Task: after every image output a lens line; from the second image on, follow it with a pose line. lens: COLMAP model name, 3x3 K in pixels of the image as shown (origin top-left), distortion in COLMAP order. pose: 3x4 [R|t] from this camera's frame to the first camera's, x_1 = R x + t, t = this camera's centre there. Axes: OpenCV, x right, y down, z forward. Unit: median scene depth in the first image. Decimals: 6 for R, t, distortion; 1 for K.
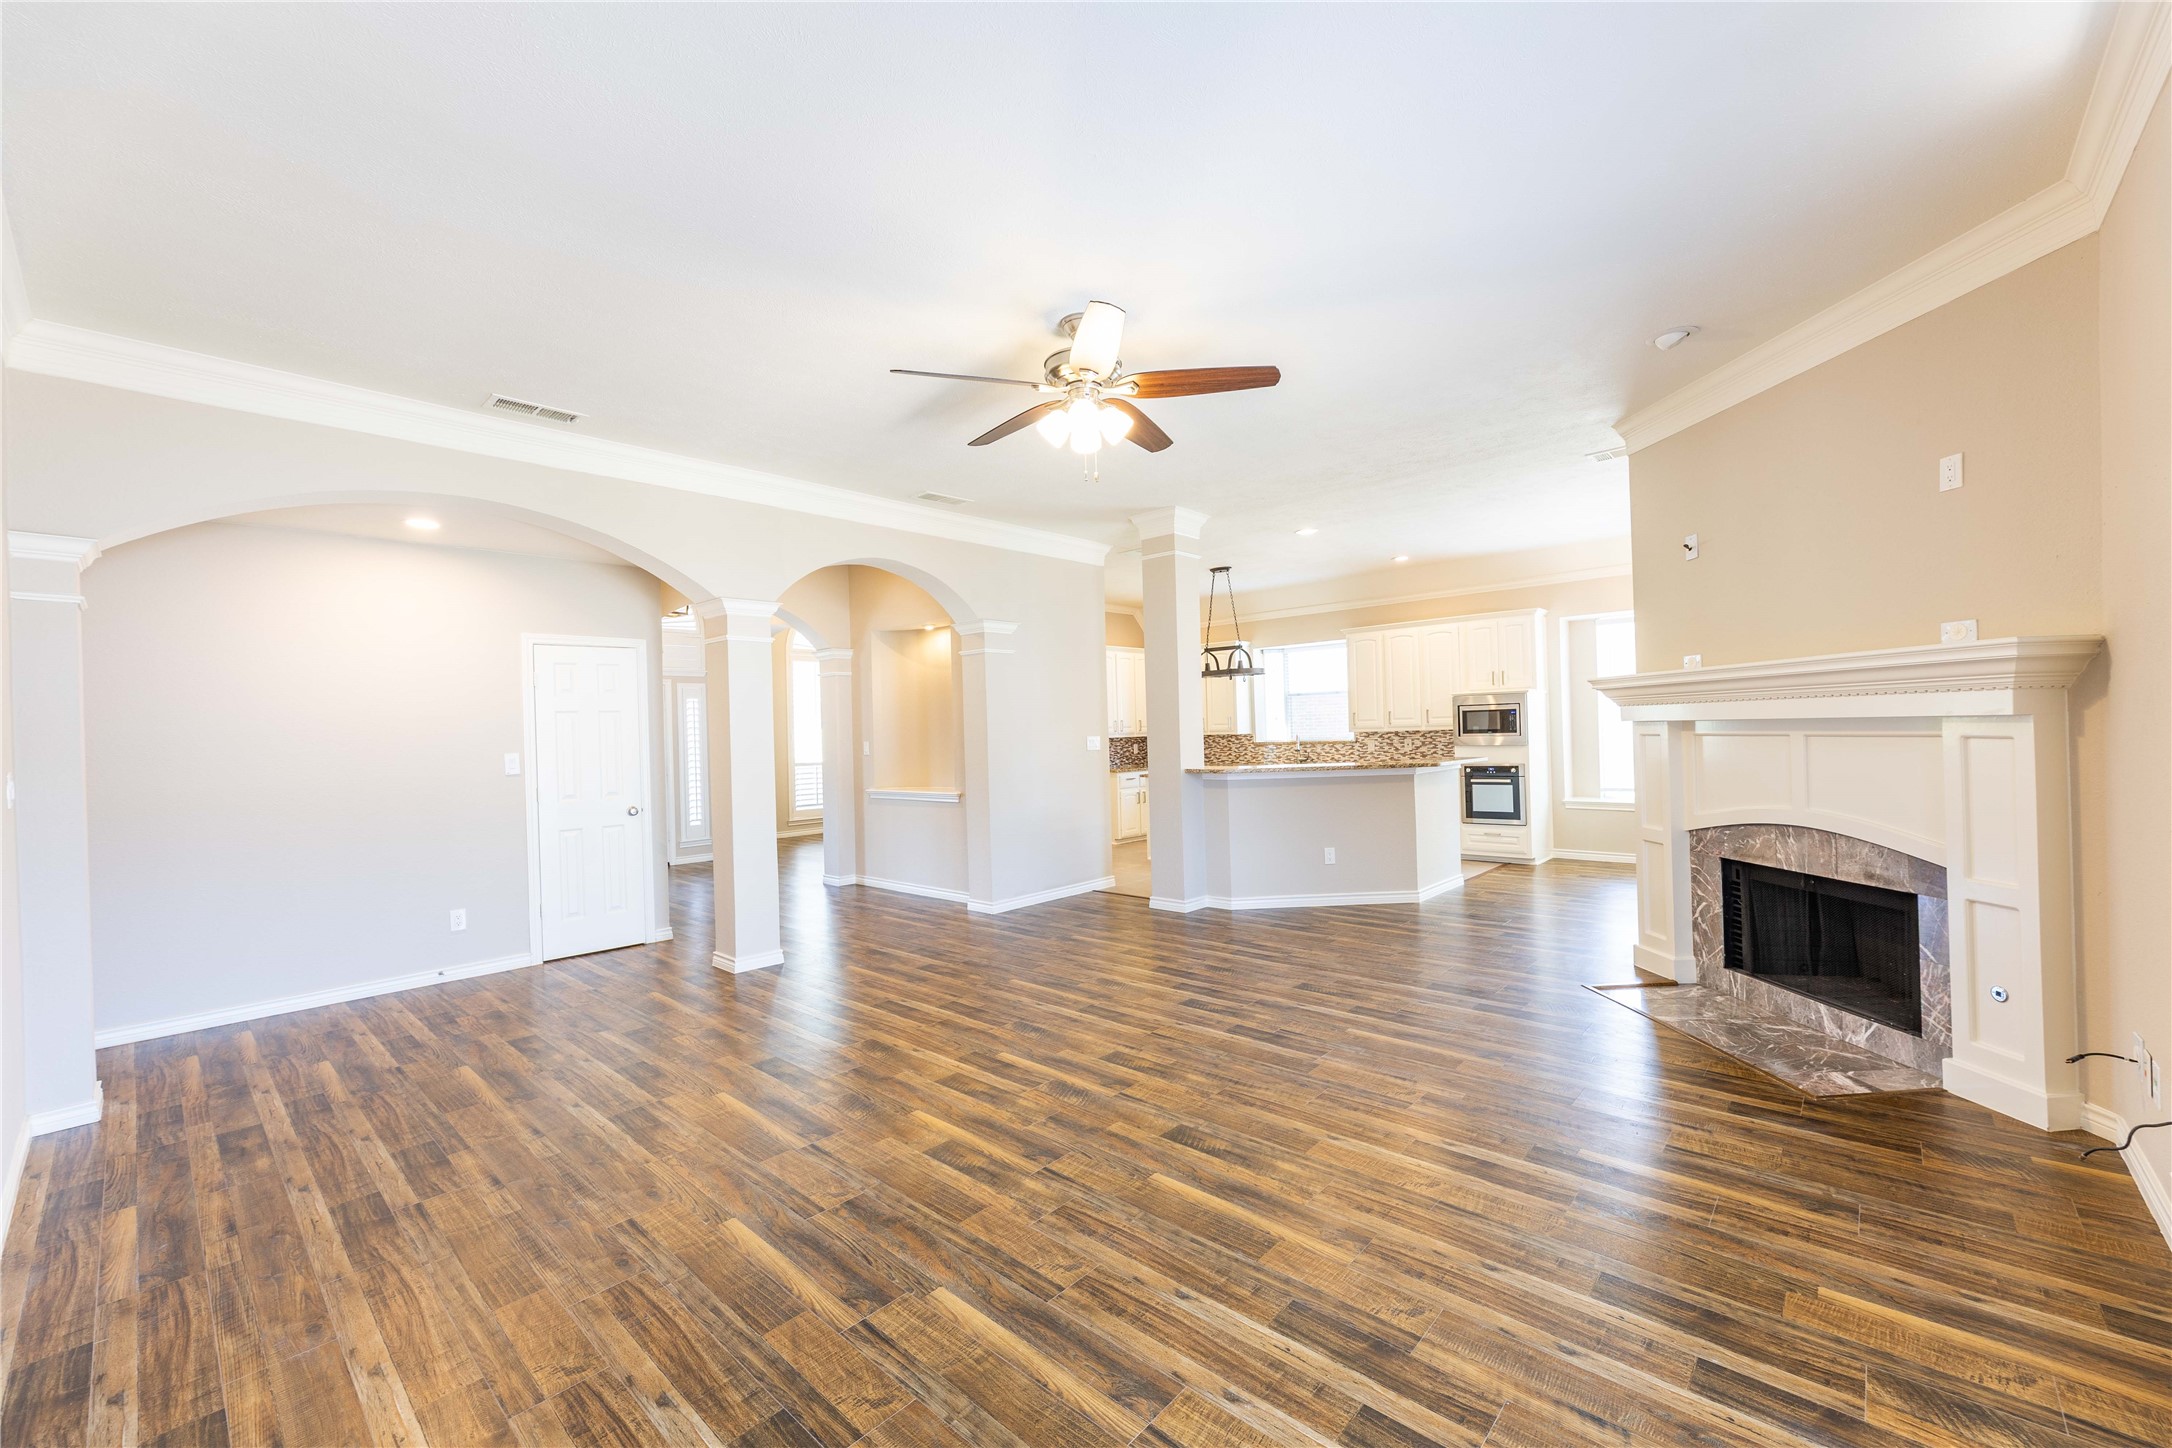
lens RADIAL K [[866.0, 0, 1104.0], [0, 866.0, 726.5], [0, 0, 1]] dist [0.001157, -0.000065]
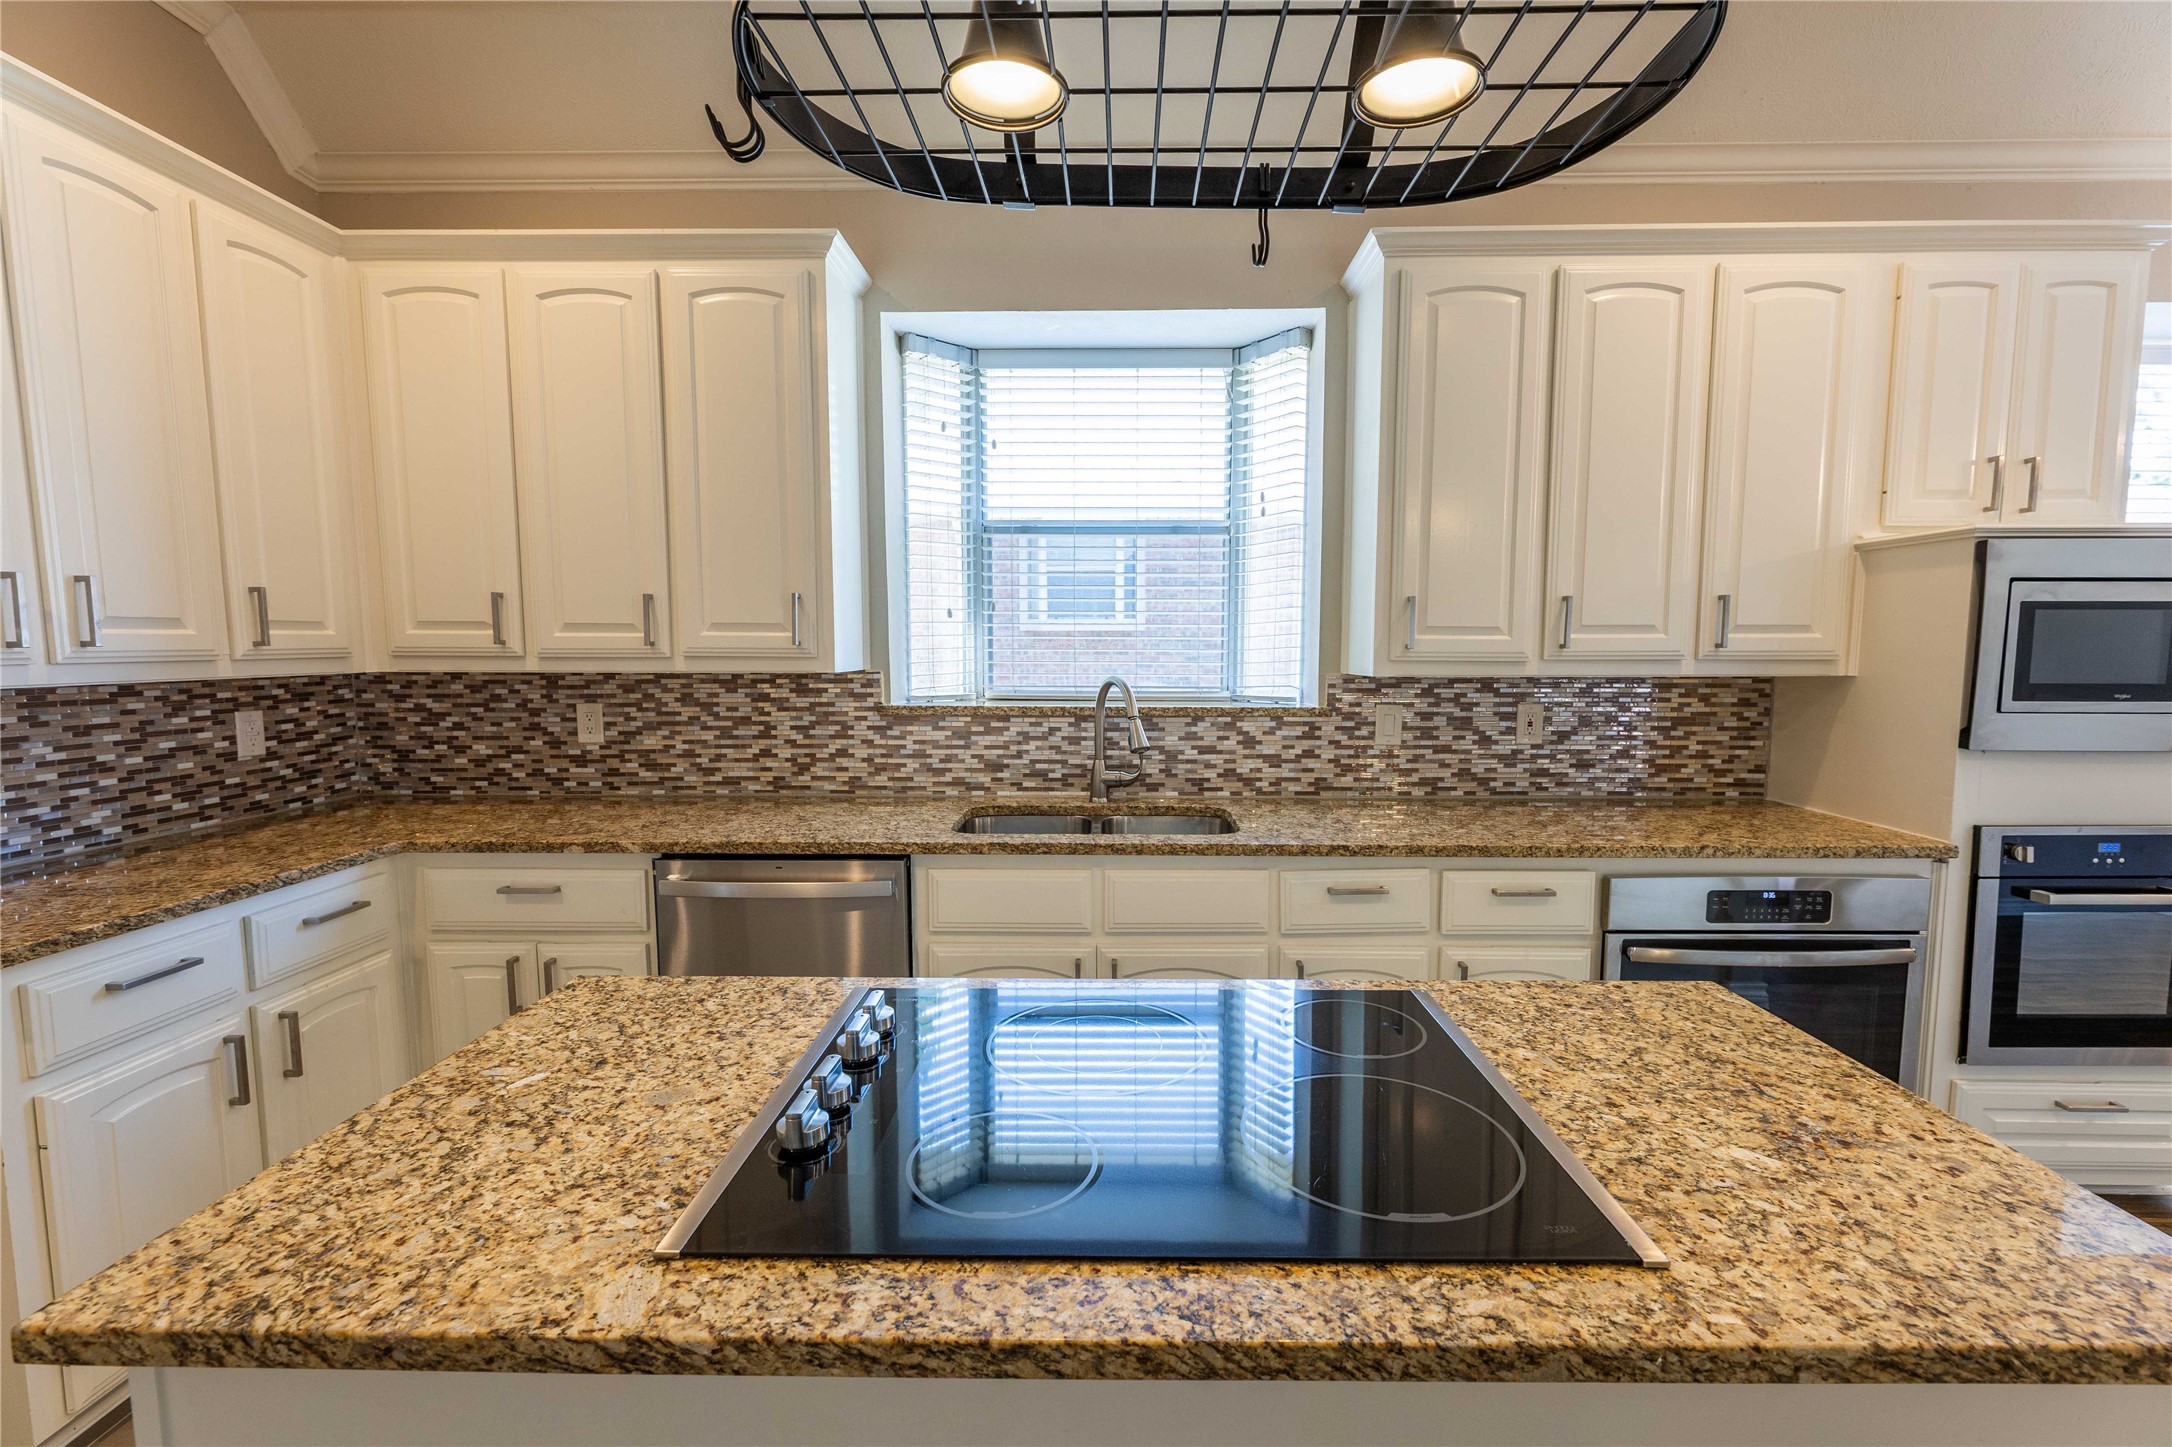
lens RADIAL K [[909.5, 0, 1105.2], [0, 909.5, 728.1], [0, 0, 1]] dist [0.002974, -0.001343]
pose [[0.753254, -0.033317, 0.656885, 0.101631], [-0.027322, 0.996269, 0.081860, 0.003572], [-0.657162, -0.079608, 0.749534, 1.521929]]
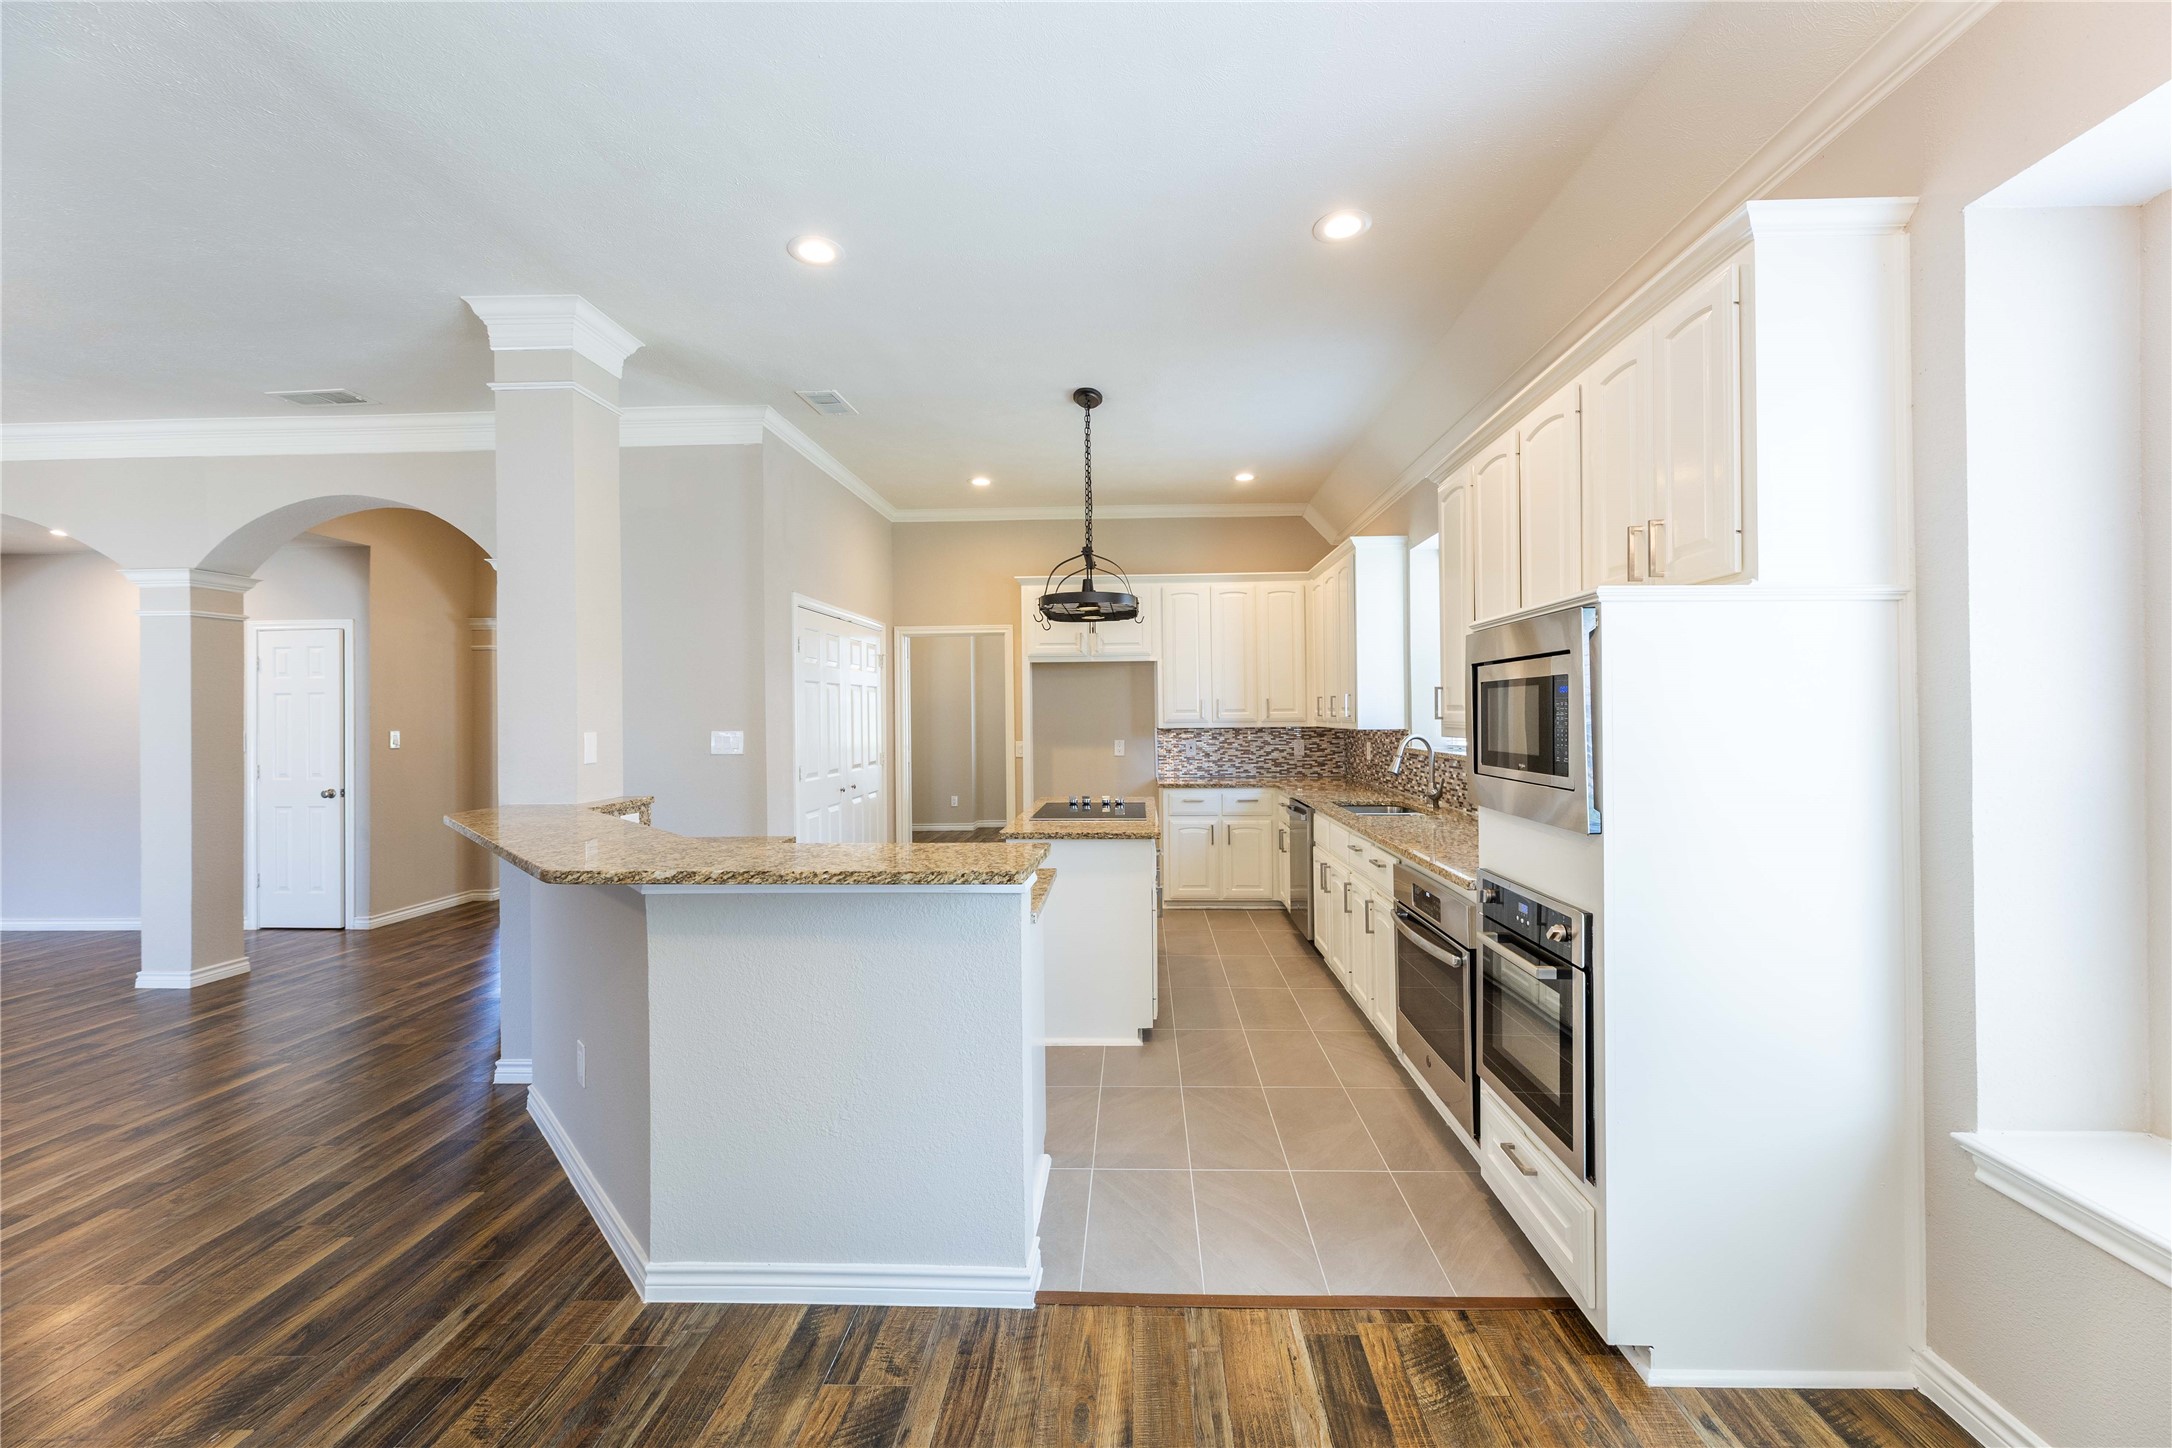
lens RADIAL K [[866.0, 0, 1114.3], [0, 866.0, 743.2], [0, 0, 1]] dist [0.001157, -0.000065]
pose [[0.644001, 0.046388, -0.763617, 0.858396], [-0.002120, 0.998264, 0.058854, -0.023330], [0.765021, -0.036283, 0.642982, 1.136827]]
